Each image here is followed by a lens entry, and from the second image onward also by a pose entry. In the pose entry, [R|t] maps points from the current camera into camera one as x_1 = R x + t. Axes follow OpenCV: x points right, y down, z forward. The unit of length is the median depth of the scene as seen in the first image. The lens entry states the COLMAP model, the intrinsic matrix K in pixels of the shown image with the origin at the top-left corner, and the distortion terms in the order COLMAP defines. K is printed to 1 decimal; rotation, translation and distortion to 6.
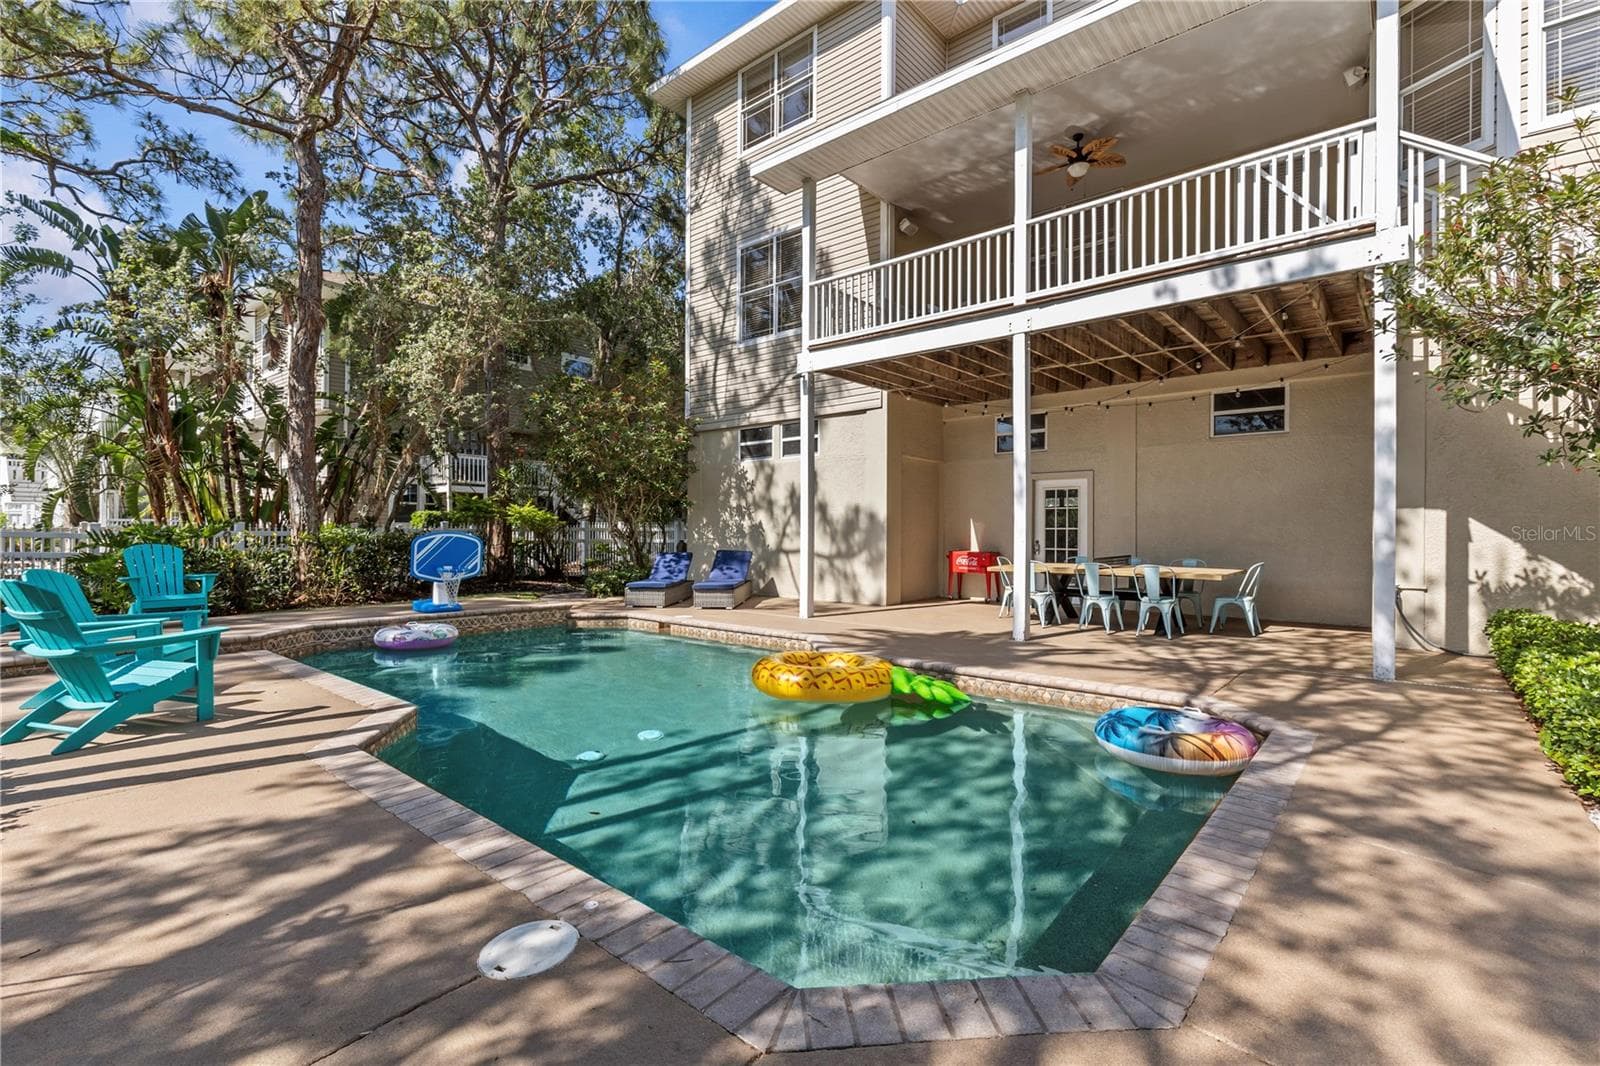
lens RADIAL K [[731.8, 0, 802.3], [0, 731.8, 532.0], [0, 0, 1]] dist [0.008001, -0.001958]
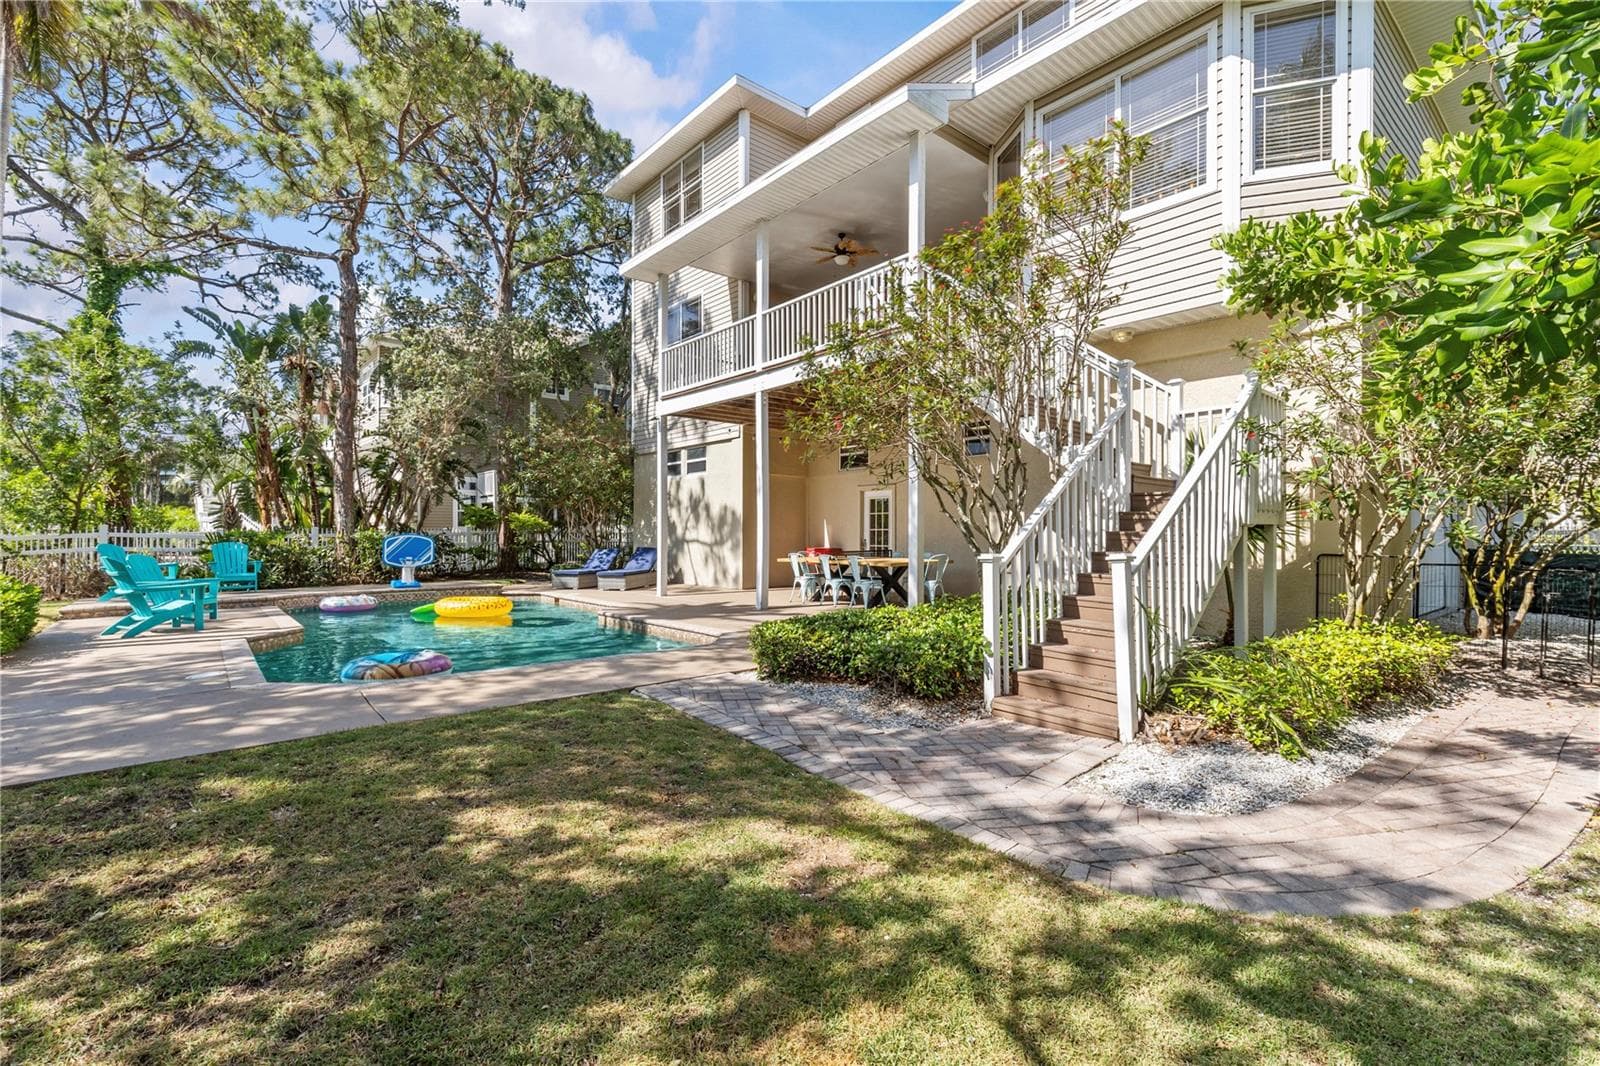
lens RADIAL K [[731.8, 0, 812.3], [0, 731.8, 536.4], [0, 0, 1]] dist [0.008001, -0.001958]
pose [[0.987069, -0.003325, -0.160259, 0.433371], [0.004392, 0.999970, 0.006305, -0.000228], [0.160234, -0.006927, 0.987055, -0.262421]]
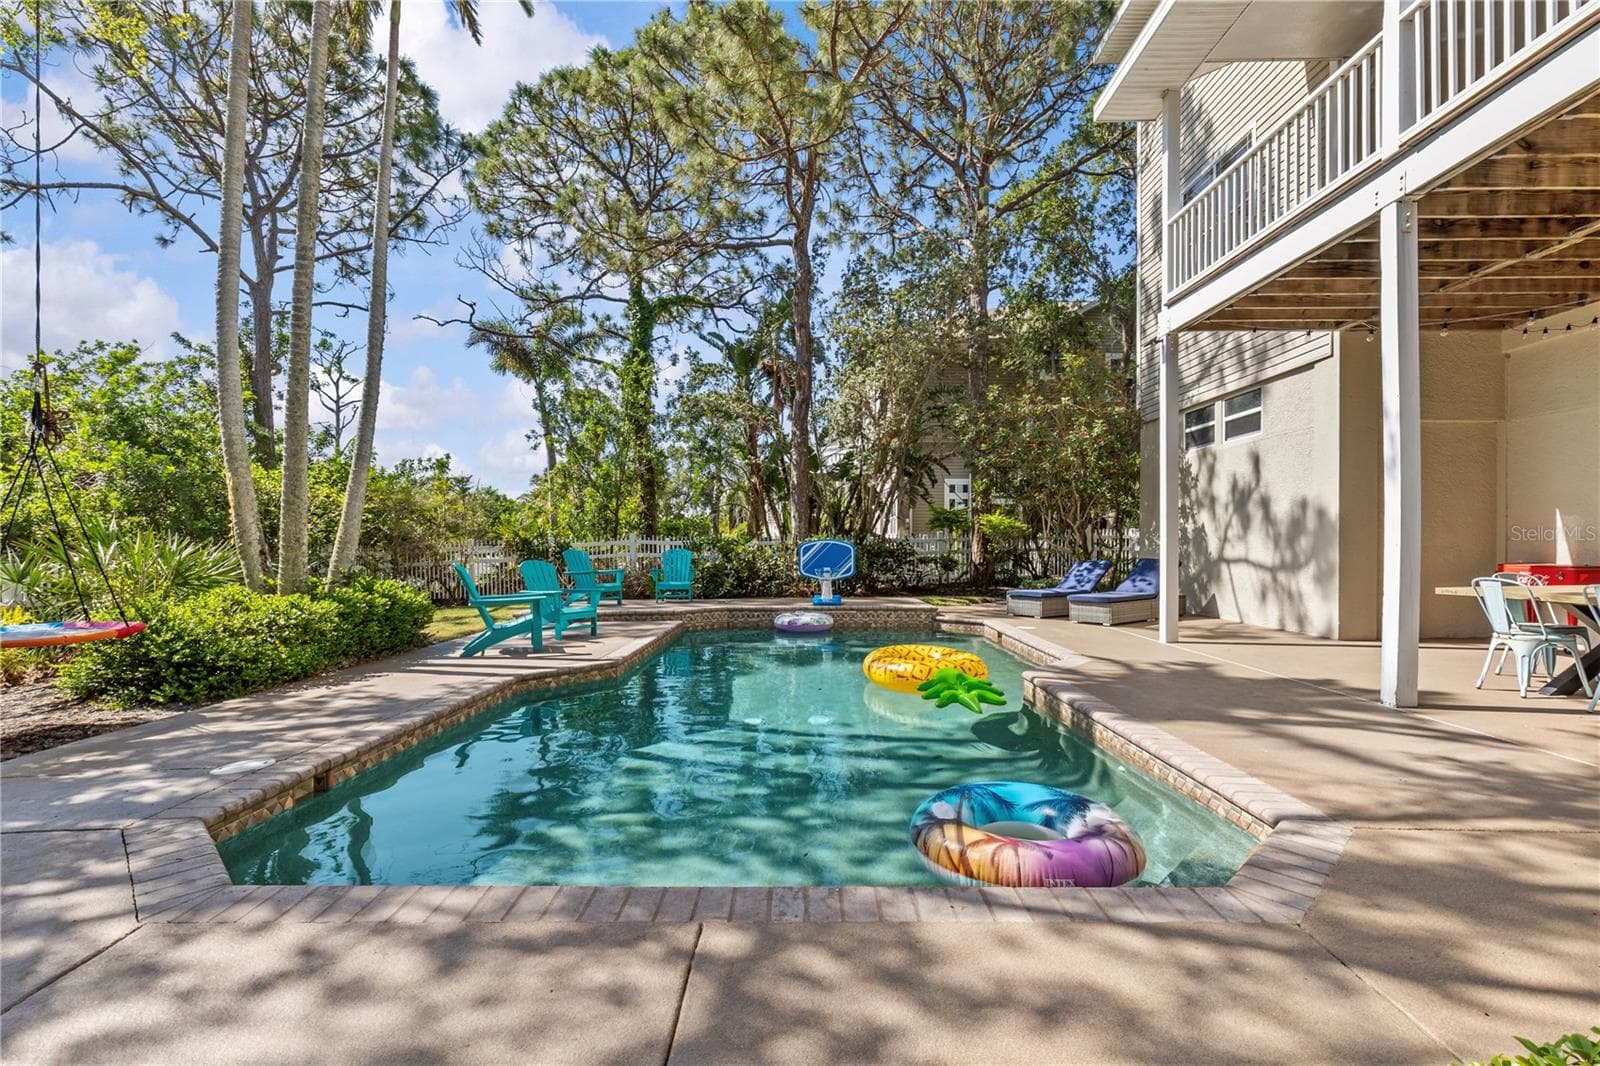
lens RADIAL K [[731.8, 0, 797.3], [0, 731.8, 542.9], [0, 0, 1]] dist [0.008001, -0.001958]
pose [[0.633828, -0.005766, -0.773453, 0.317771], [0.005862, 0.999979, -0.002651, 0.007095], [0.773452, -0.002853, 0.633849, 0.156393]]
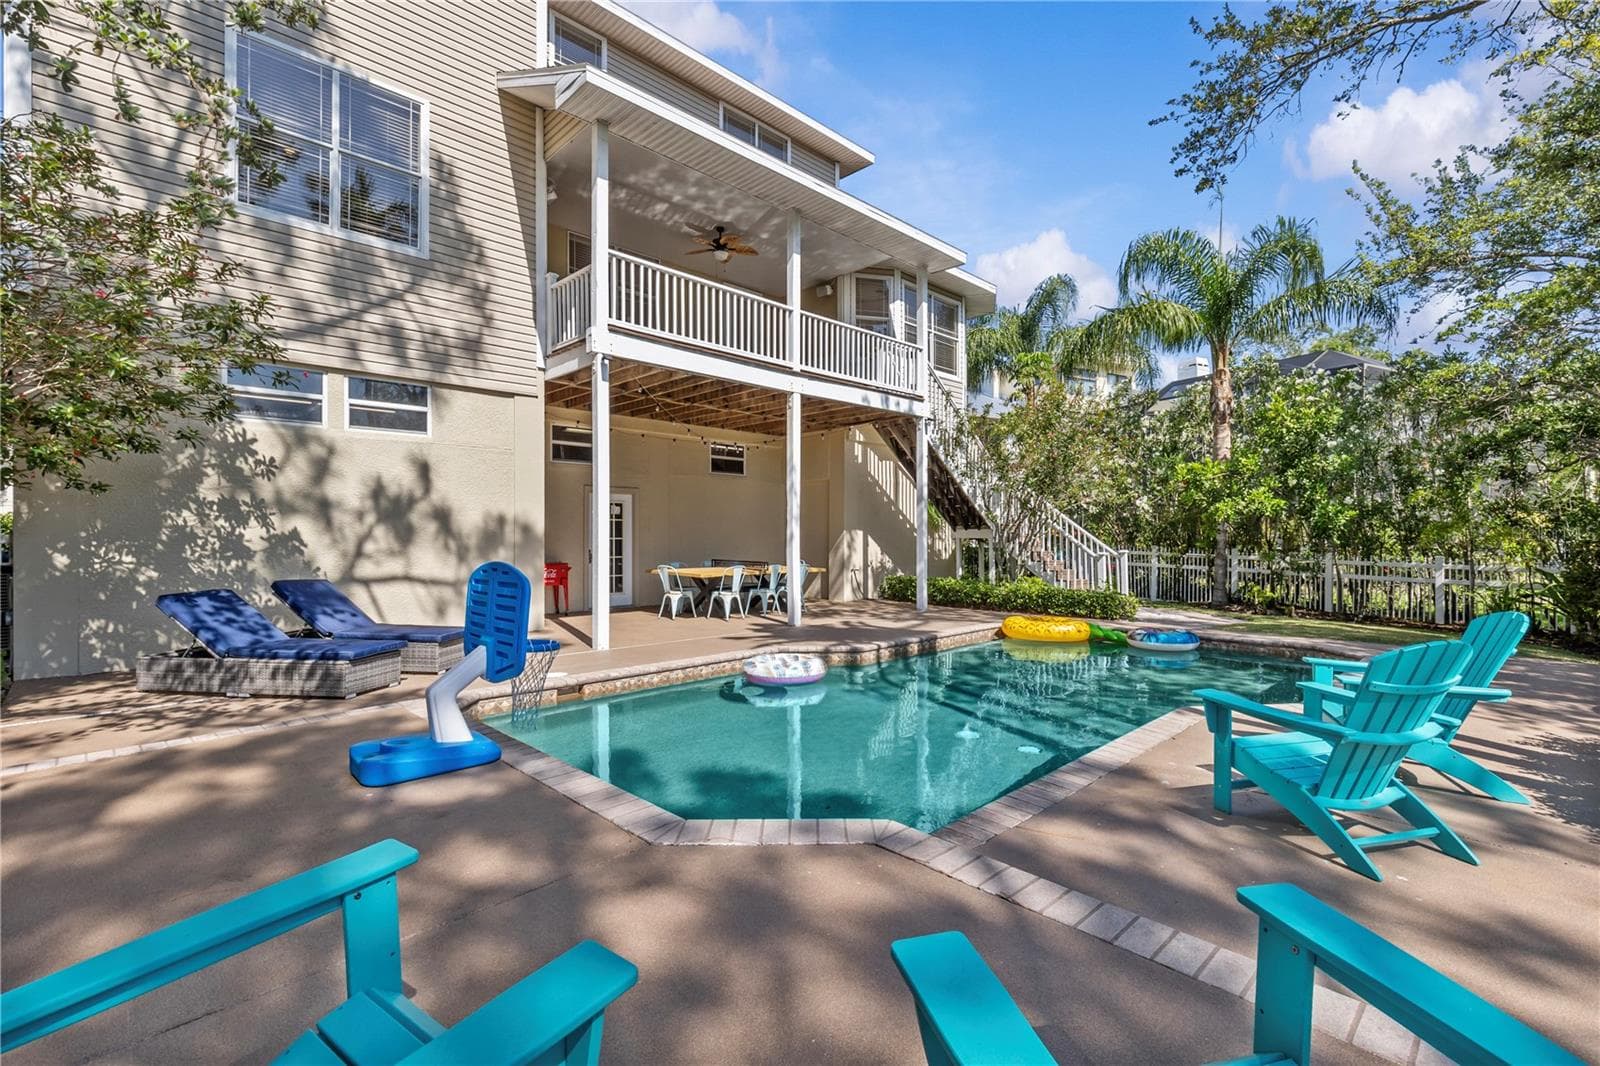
lens RADIAL K [[731.8, 0, 823.6], [0, 731.8, 530.8], [0, 0, 1]] dist [0.008001, -0.001958]
pose [[0.061813, 0.011498, 0.998021, -0.689415], [0.002986, 0.999927, -0.011705, -0.007699], [-0.998083, 0.003703, 0.061774, 0.605834]]
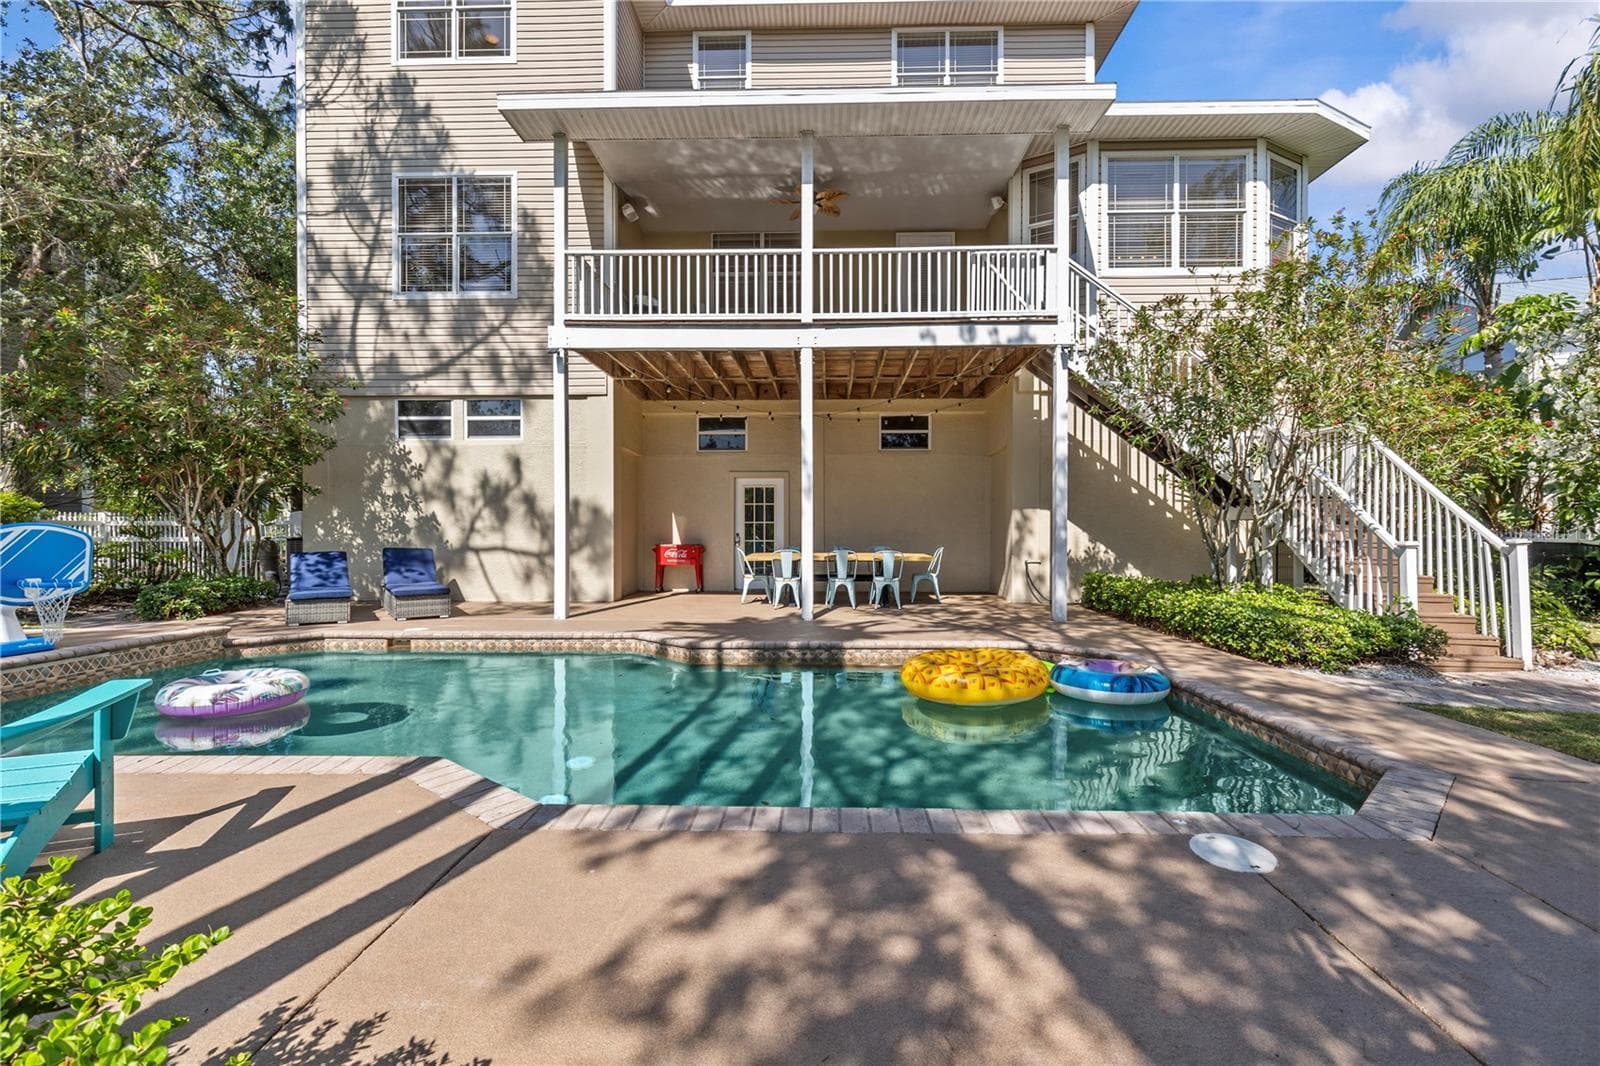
lens RADIAL K [[731.8, 0, 814.8], [0, 731.8, 534.8], [0, 0, 1]] dist [0.008001, -0.001958]
pose [[0.772429, -0.006515, 0.635067, -0.283190], [0.002176, 0.999969, 0.007612, 0.005093], [-0.635097, -0.004498, 0.772419, 0.085425]]
